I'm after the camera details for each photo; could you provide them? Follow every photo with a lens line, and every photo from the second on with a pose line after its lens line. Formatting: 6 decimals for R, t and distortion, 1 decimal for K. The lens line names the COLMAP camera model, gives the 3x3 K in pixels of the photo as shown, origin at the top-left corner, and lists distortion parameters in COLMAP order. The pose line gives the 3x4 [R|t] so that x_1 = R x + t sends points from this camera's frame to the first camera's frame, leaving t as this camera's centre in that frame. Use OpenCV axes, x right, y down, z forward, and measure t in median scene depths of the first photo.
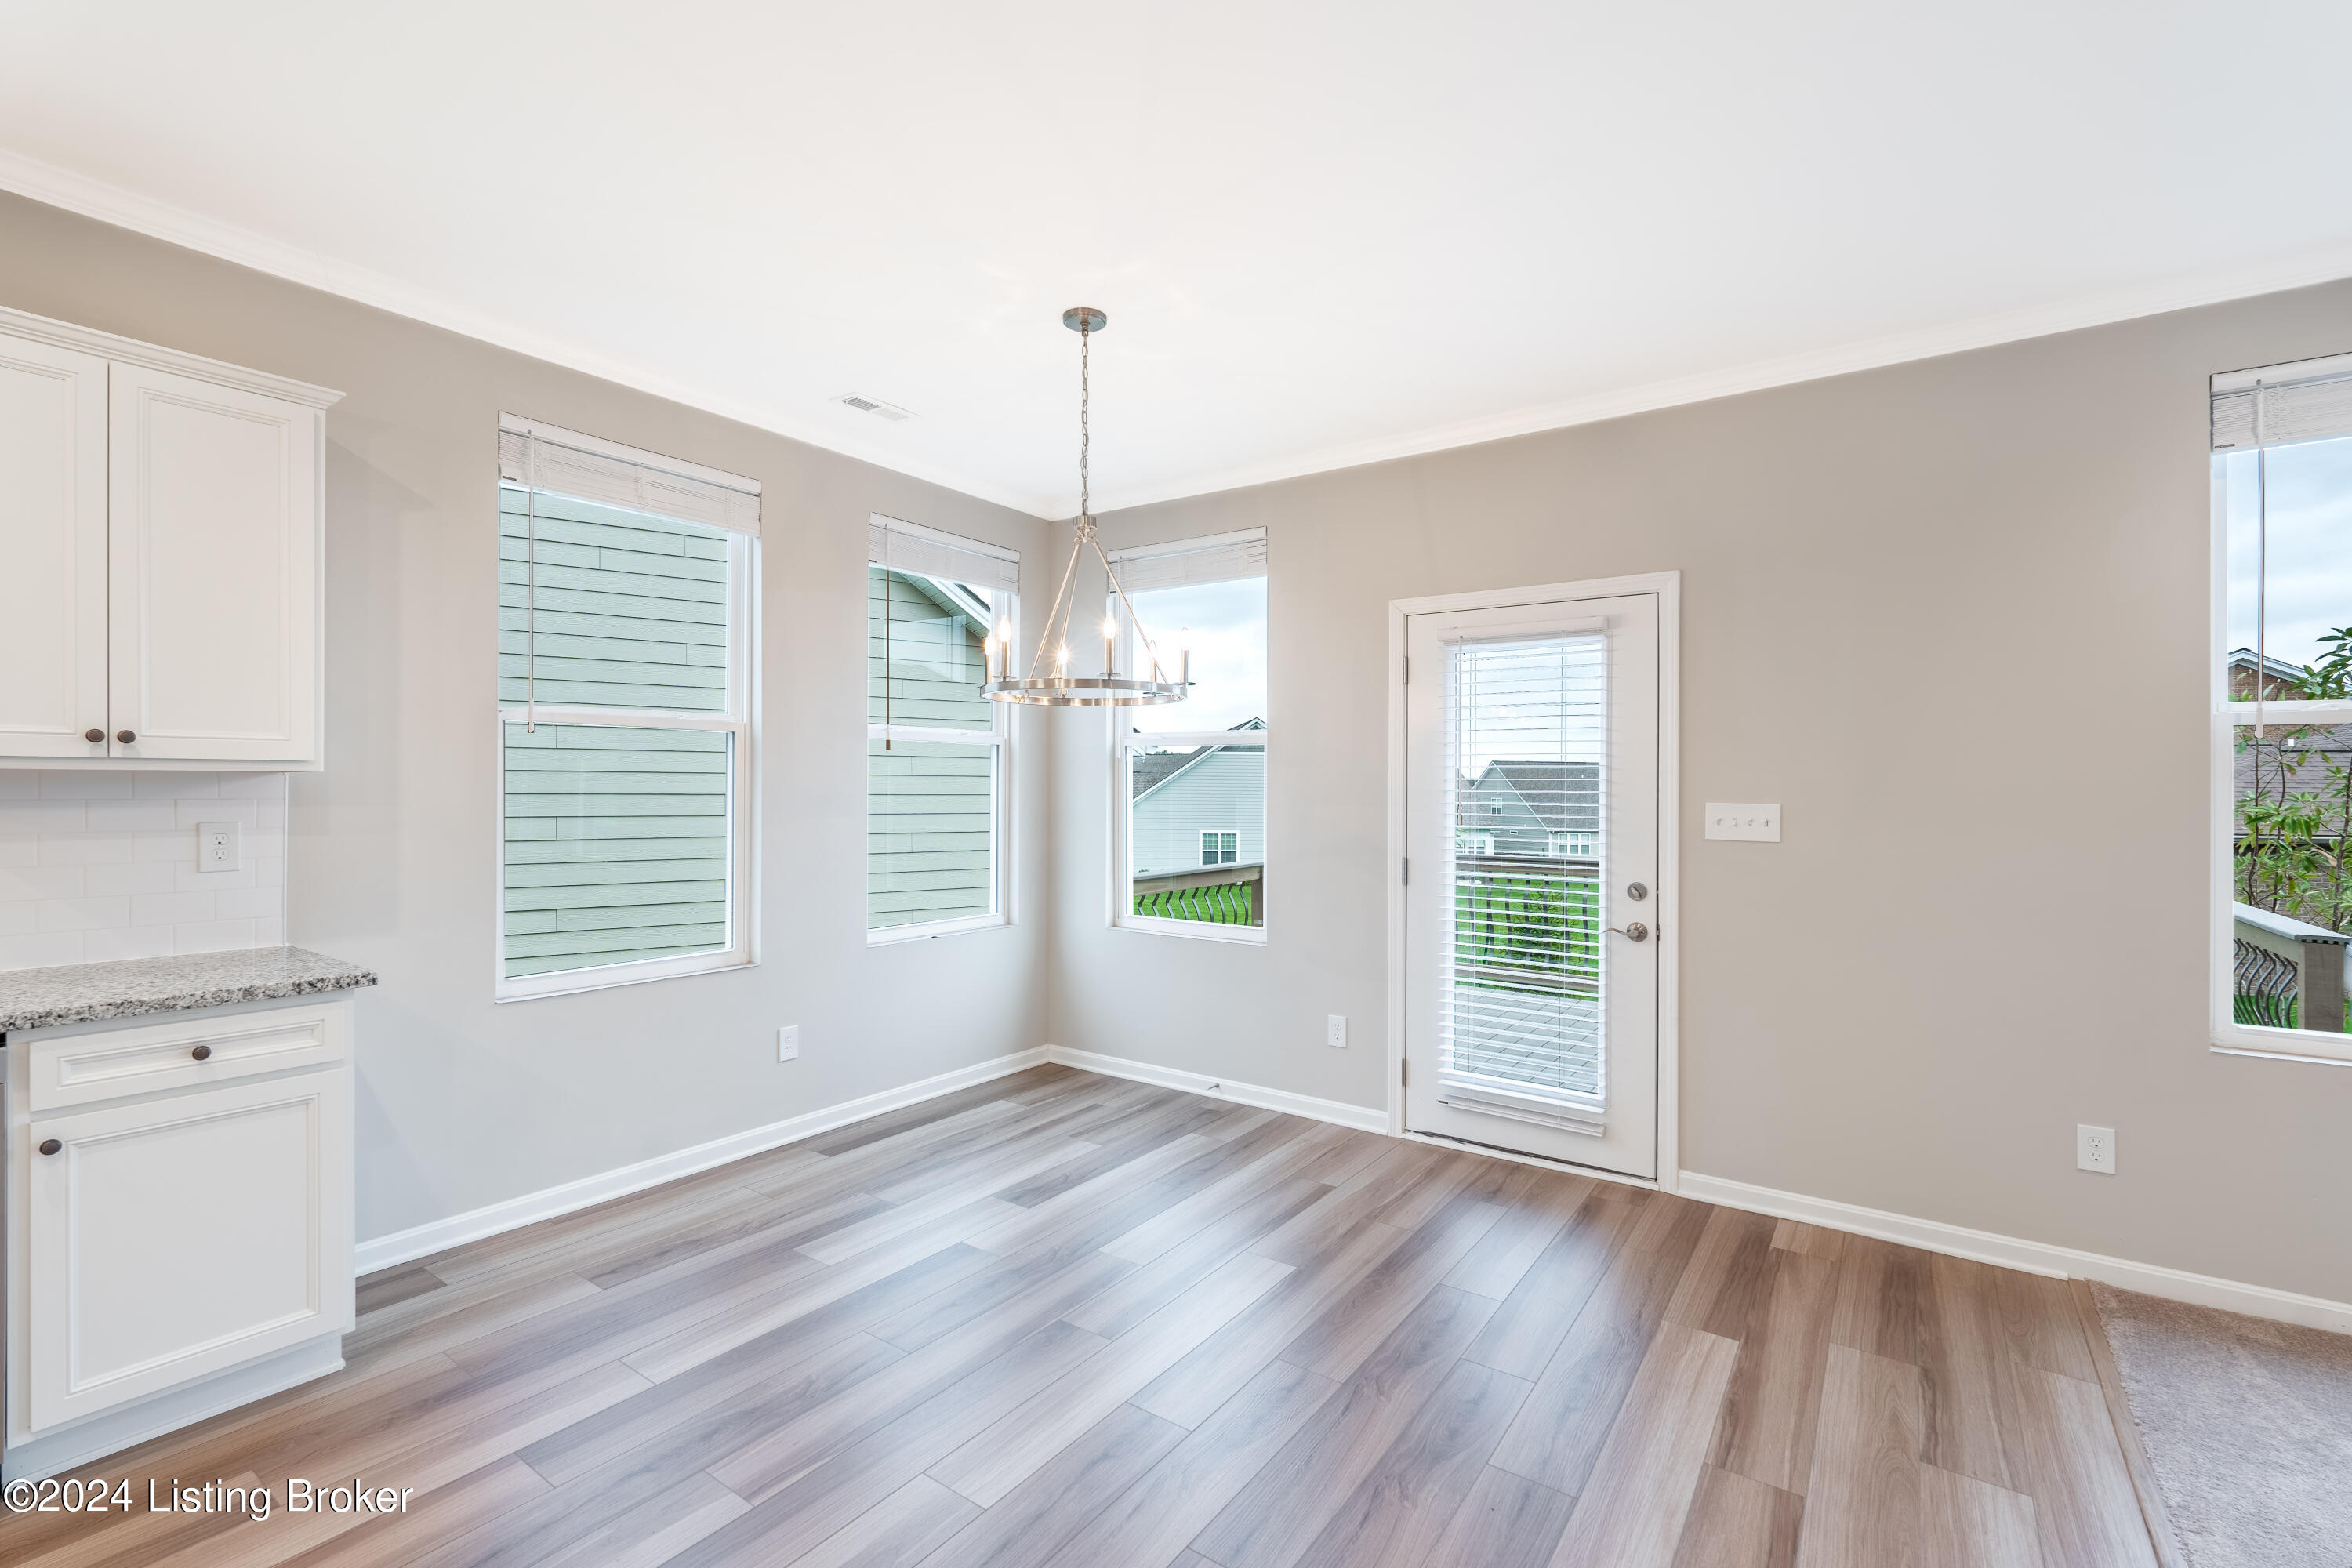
lens RADIAL K [[1035.6, 0, 1176.0], [0, 1035.6, 784.0], [0, 0, 1]] dist [-0.002549, -0.000921]
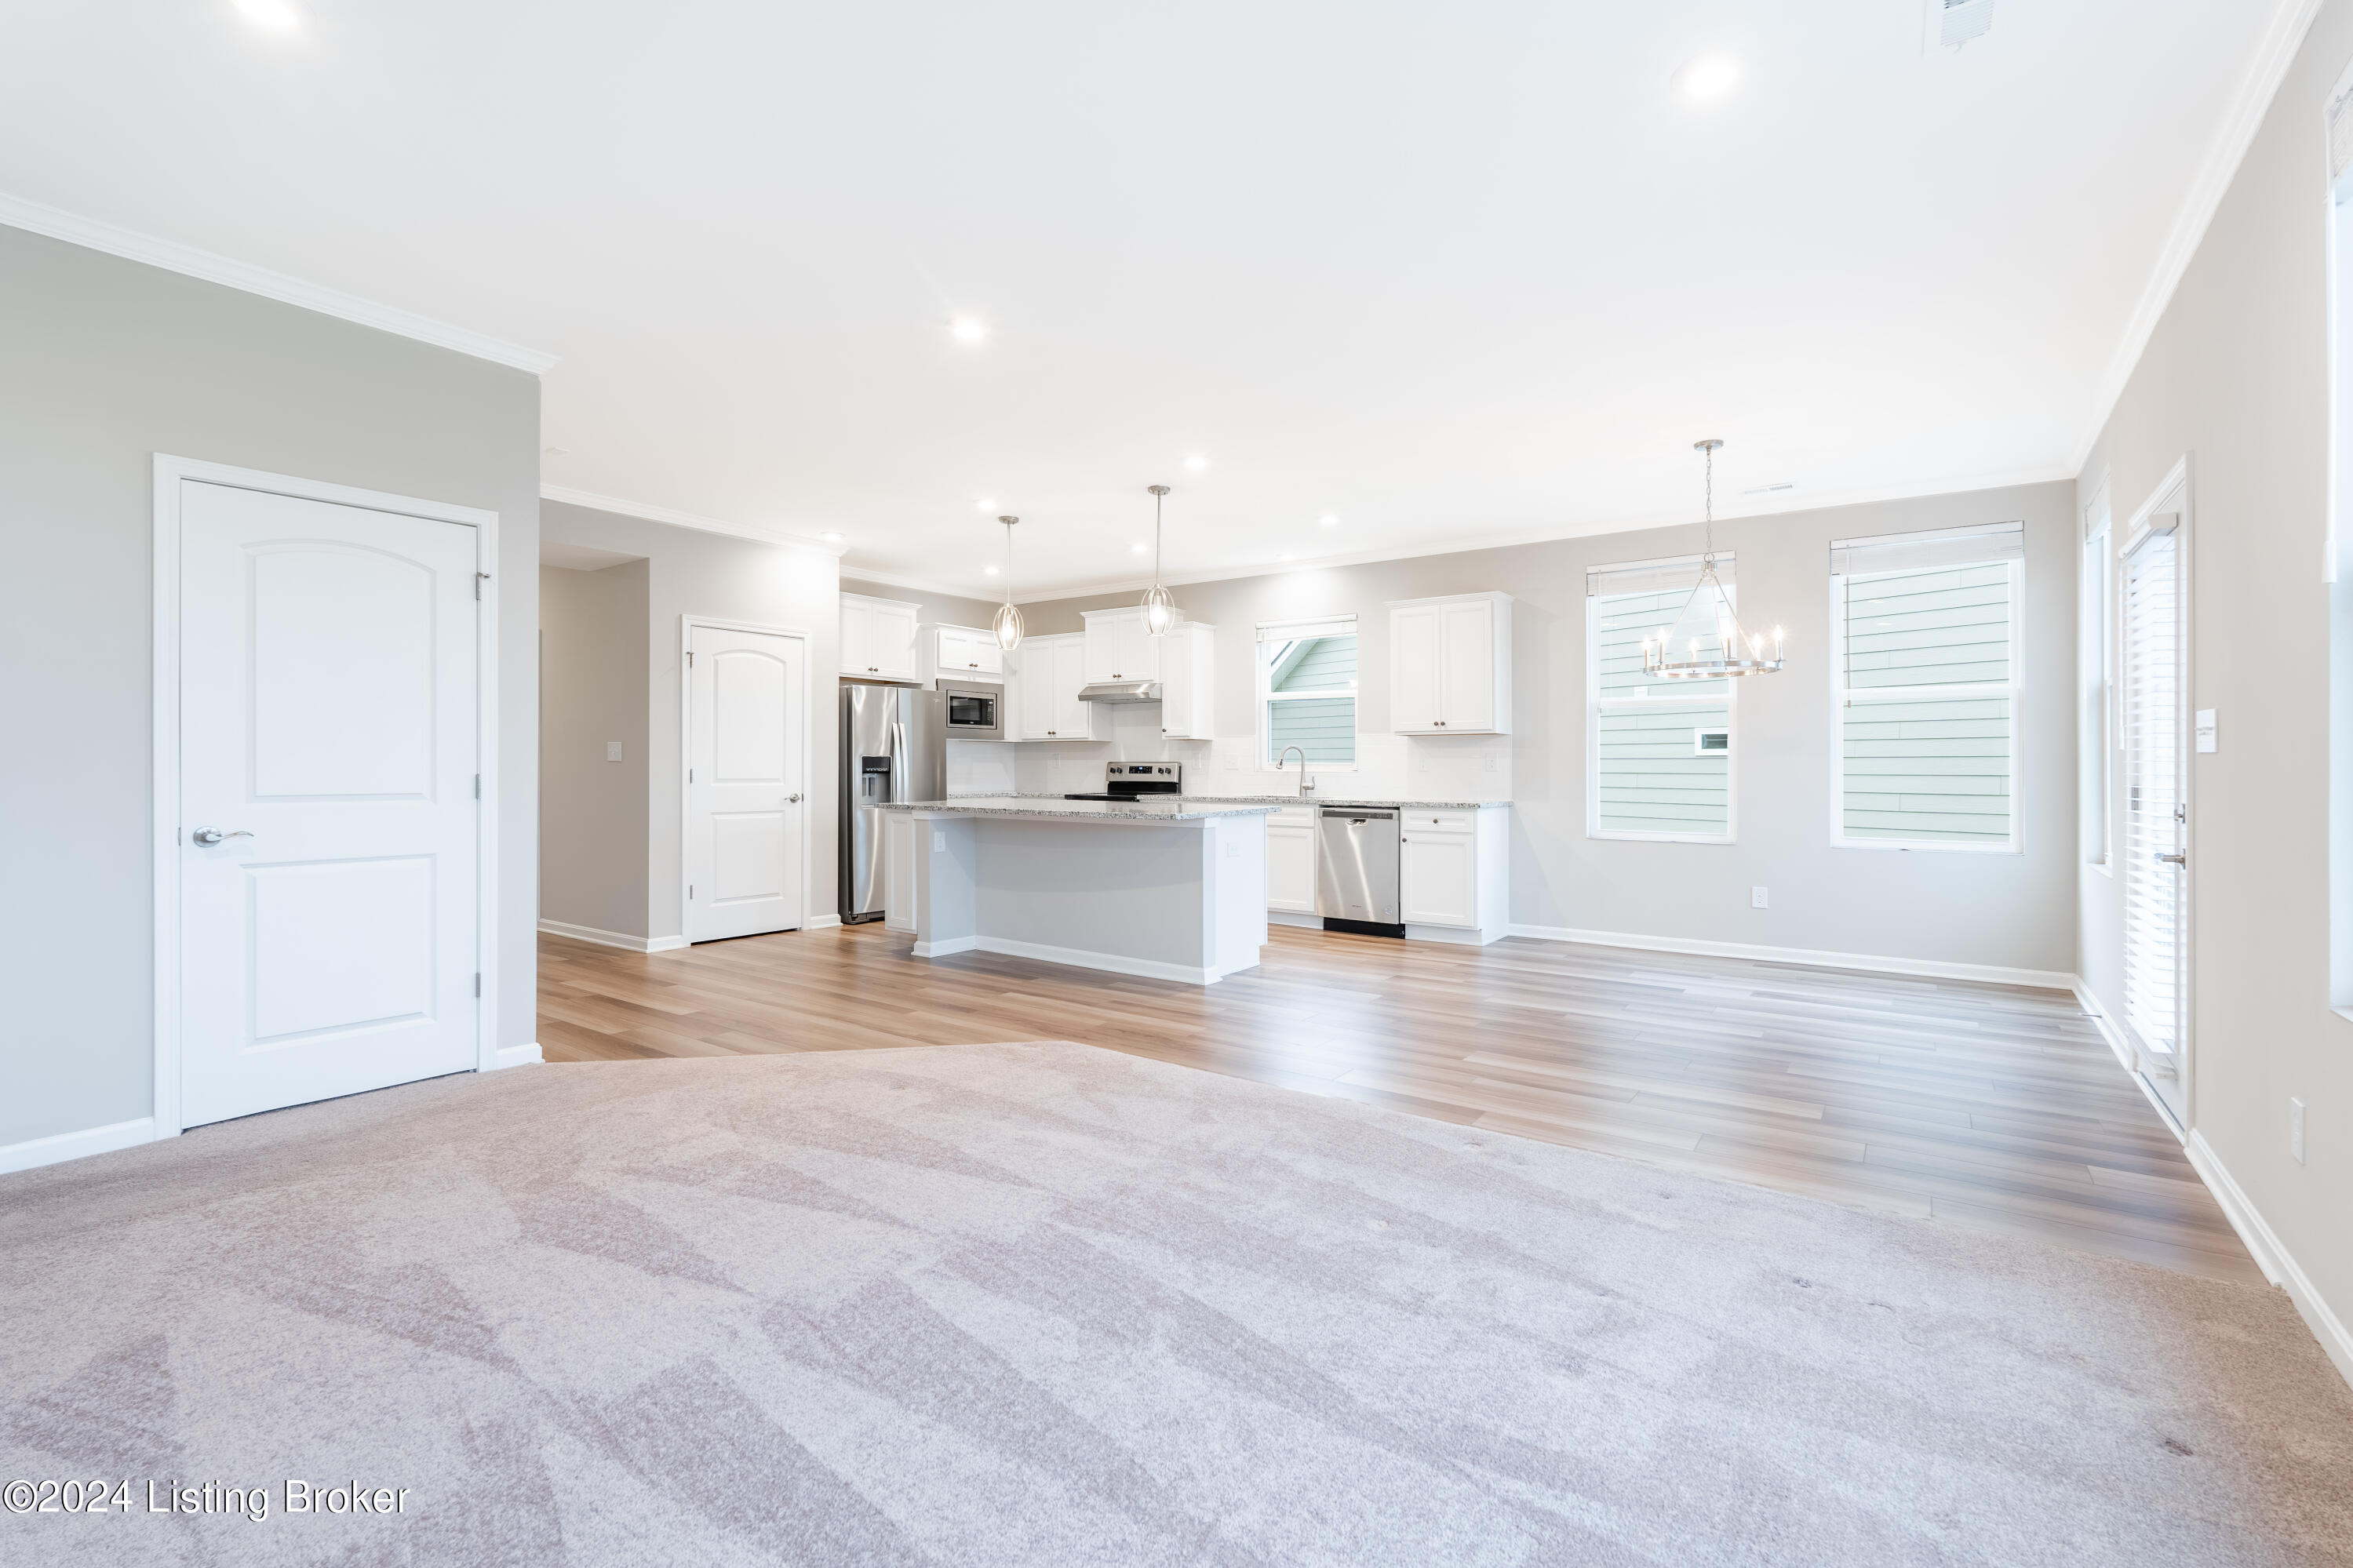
lens RADIAL K [[1035.9, 0, 1176.5], [0, 1035.9, 784.0], [0, 0, 1]] dist [-0.002549, -0.000921]
pose [[-0.002868, 0.011066, -0.999935, 1.768135], [0.001578, 0.999938, 0.011062, 0.084319], [0.999995, -0.001546, -0.002885, 0.162974]]
